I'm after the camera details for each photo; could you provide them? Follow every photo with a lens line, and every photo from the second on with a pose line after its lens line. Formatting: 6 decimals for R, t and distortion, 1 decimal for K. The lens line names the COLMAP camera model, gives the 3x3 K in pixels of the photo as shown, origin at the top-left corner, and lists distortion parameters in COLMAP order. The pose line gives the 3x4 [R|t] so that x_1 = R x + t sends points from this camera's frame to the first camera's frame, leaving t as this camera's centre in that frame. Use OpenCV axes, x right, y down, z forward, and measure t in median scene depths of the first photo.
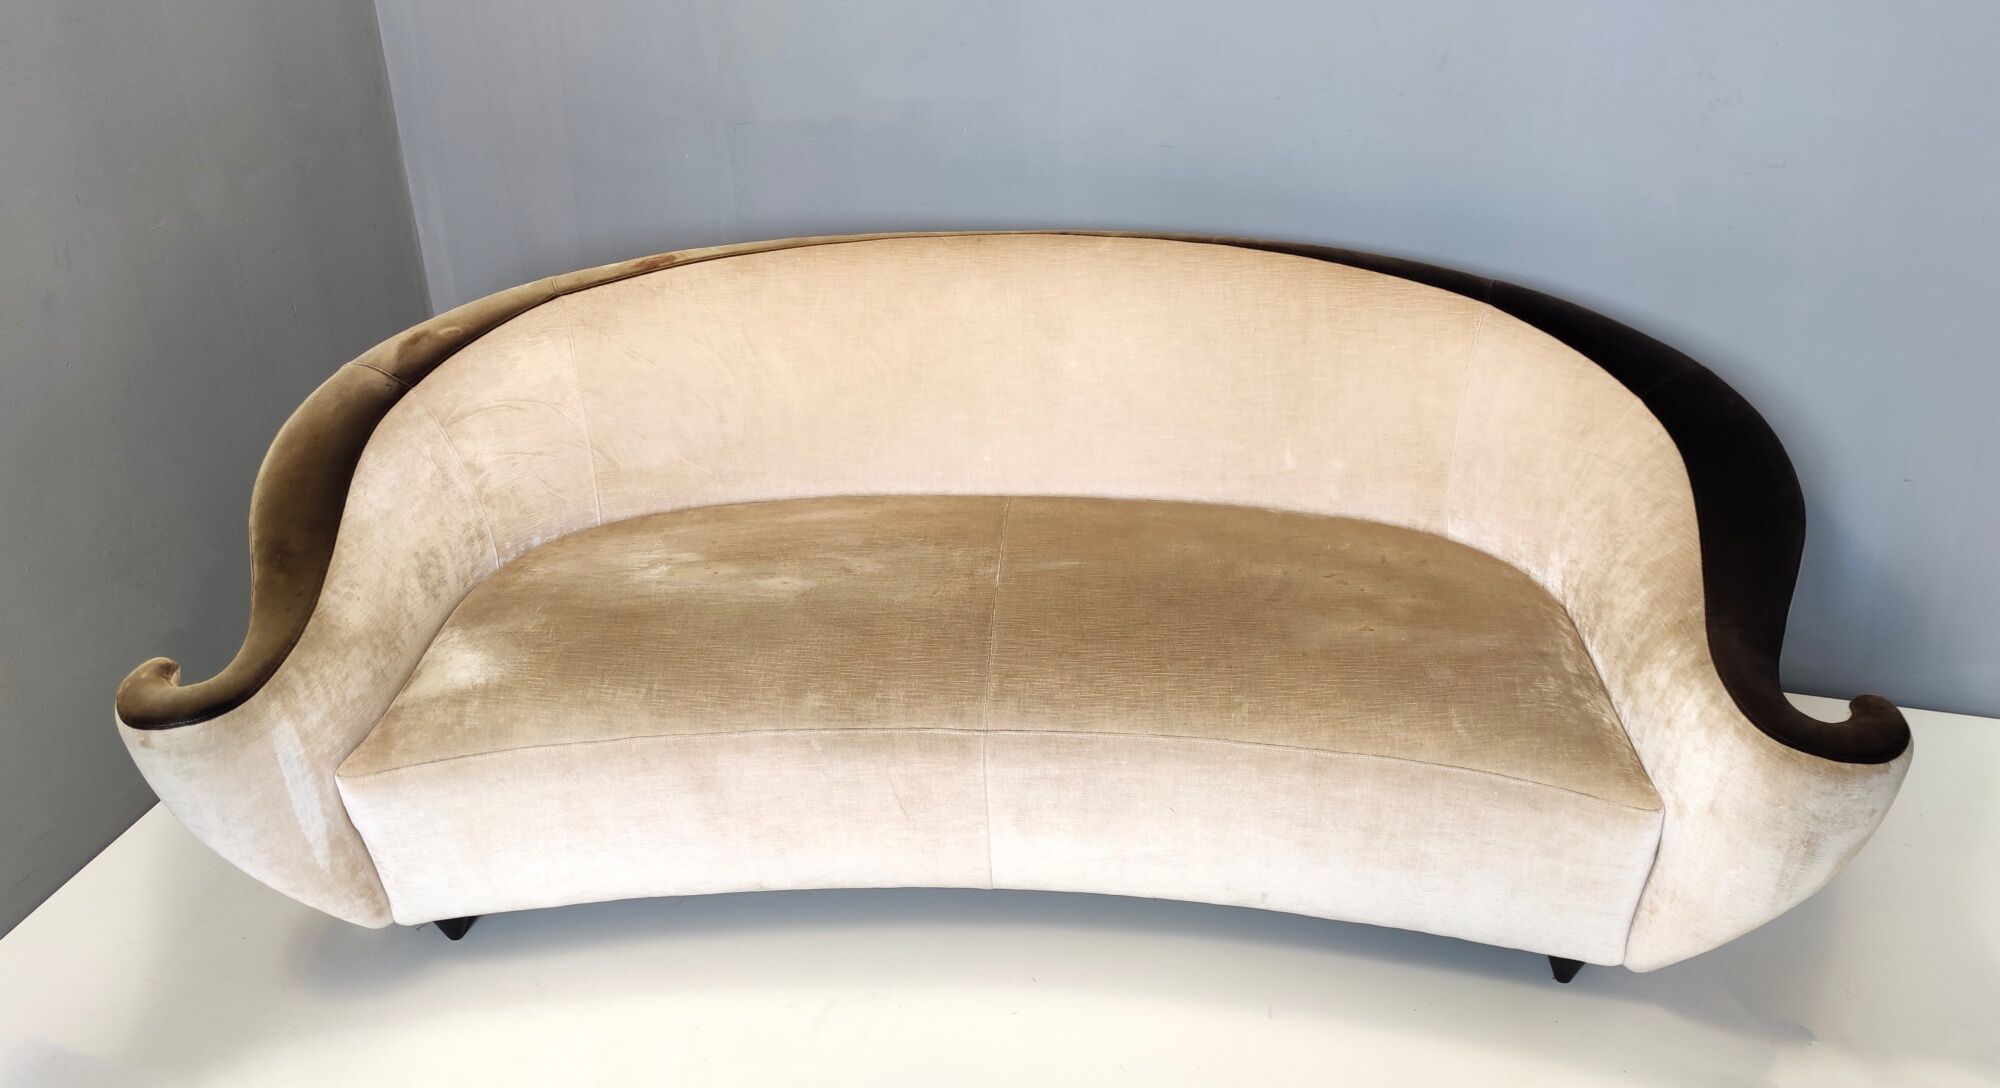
lens RADIAL K [[1817.7, 0, 978.9], [0, 1817.7, 546.4], [0, 0, 1]] dist [0.177986, -0.501965]
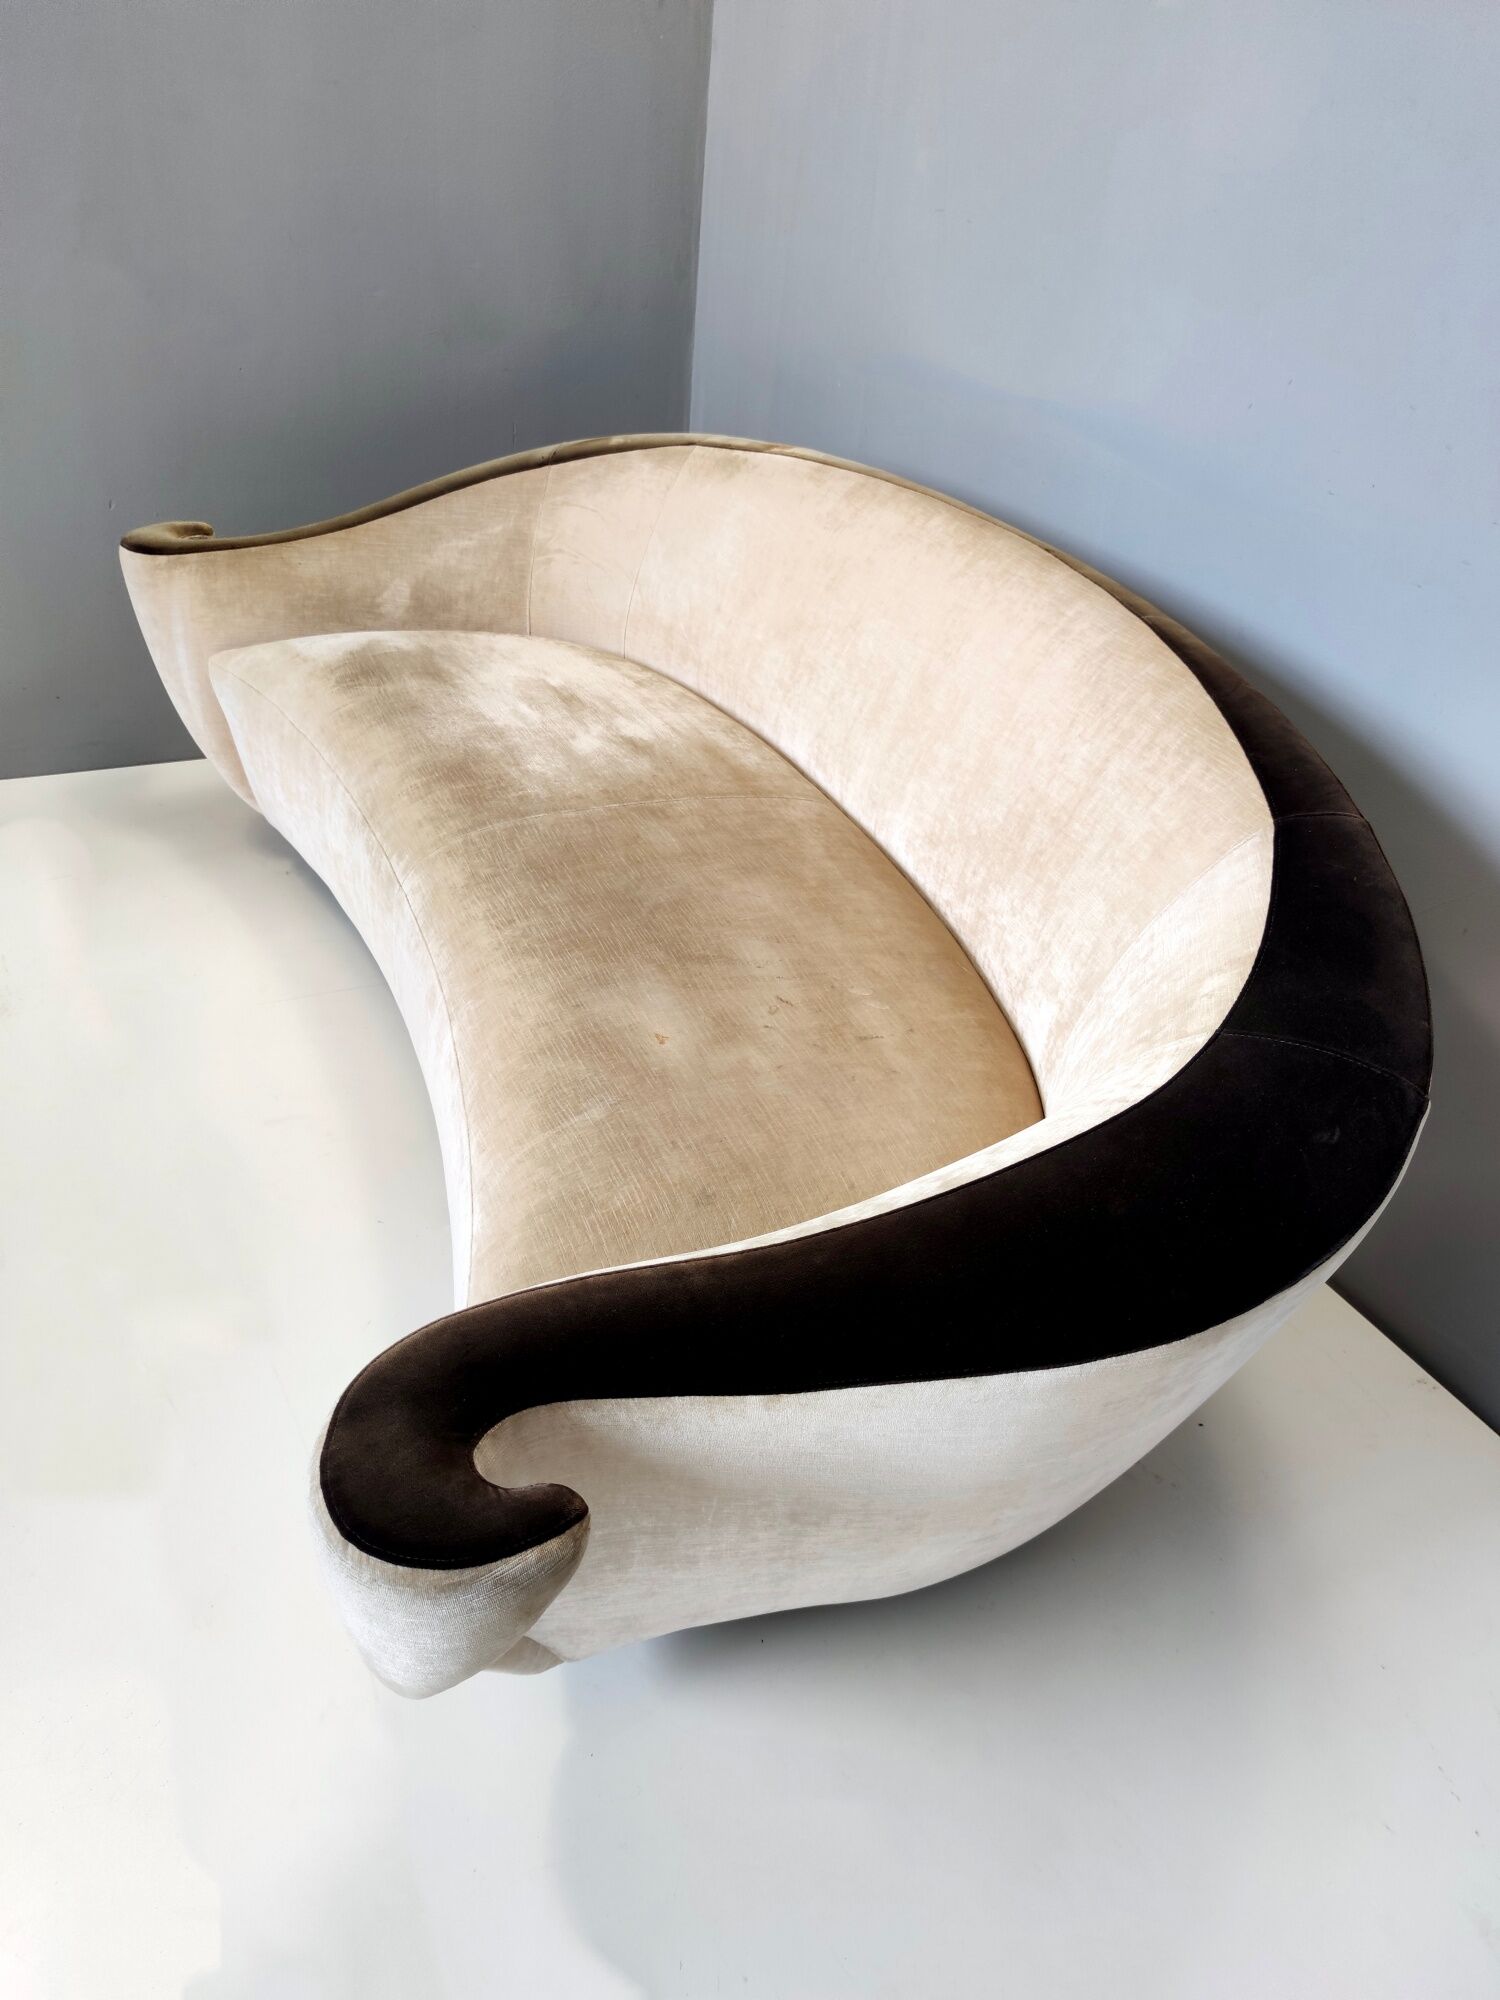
lens RADIAL K [[1407.6, 0, 761.9], [0, 1407.6, 996.2], [0, 0, 1]] dist [0.060463, -0.089293]
pose [[0.464891, 0.533916, -0.706265, 0.621971], [-0.511170, 0.813185, 0.278272, -0.146166], [0.722898, 0.231655, 0.650964, 0.668949]]
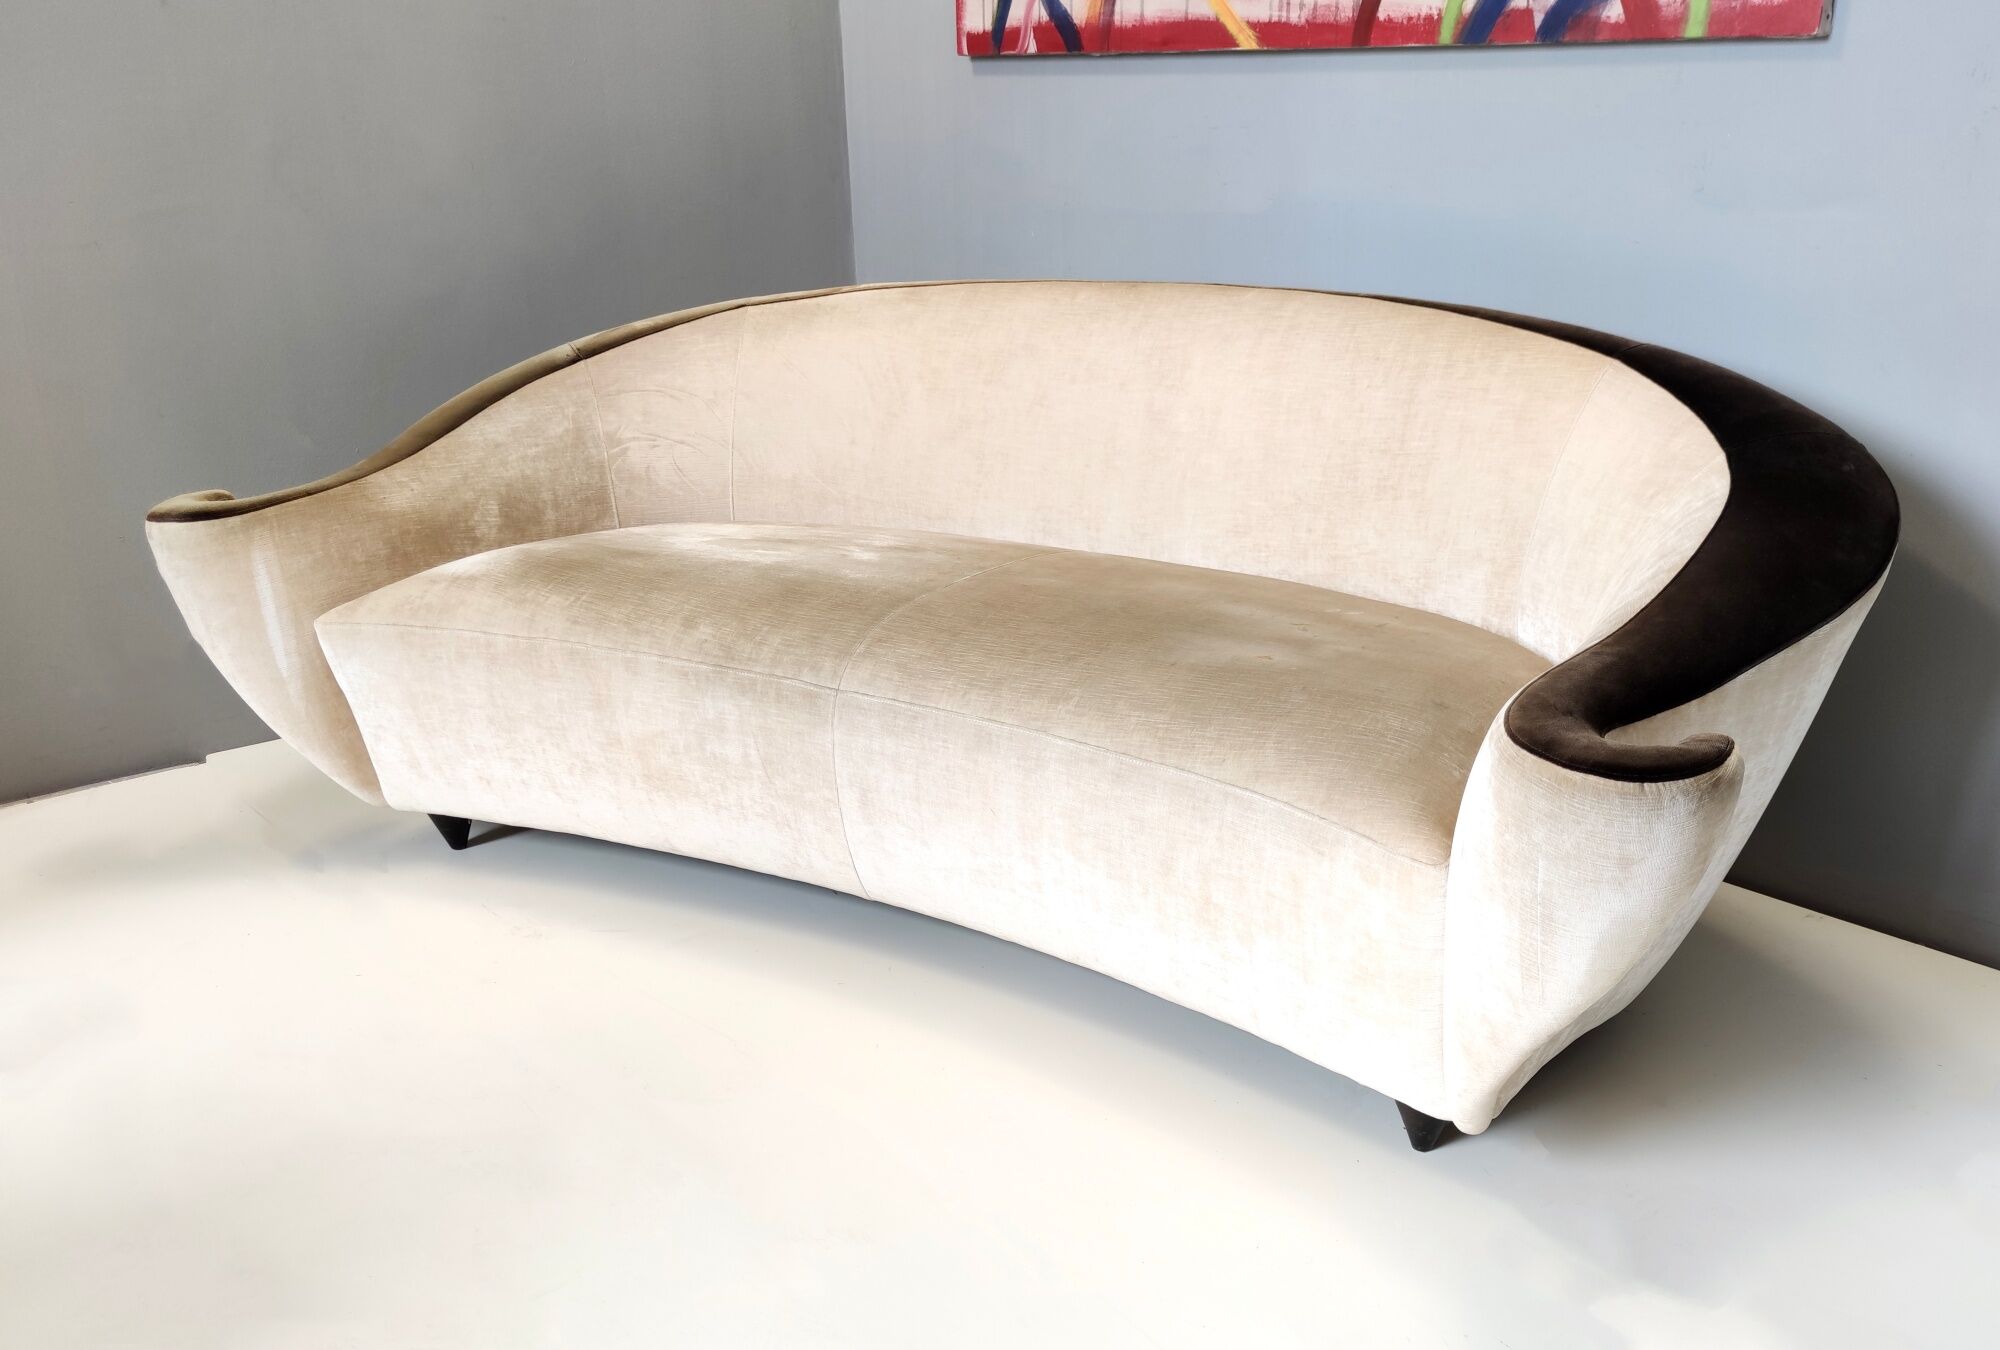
lens RADIAL K [[1727.3, 0, 1077.0], [0, 1727.3, 809.5], [0, 0, 1]] dist [0.104271, -0.143067]
pose [[0.876512, 0.187064, -0.443547, 0.502001], [-0.236128, 0.970018, -0.057521, 0.179171], [0.419489, 0.155151, 0.894403, 0.277181]]
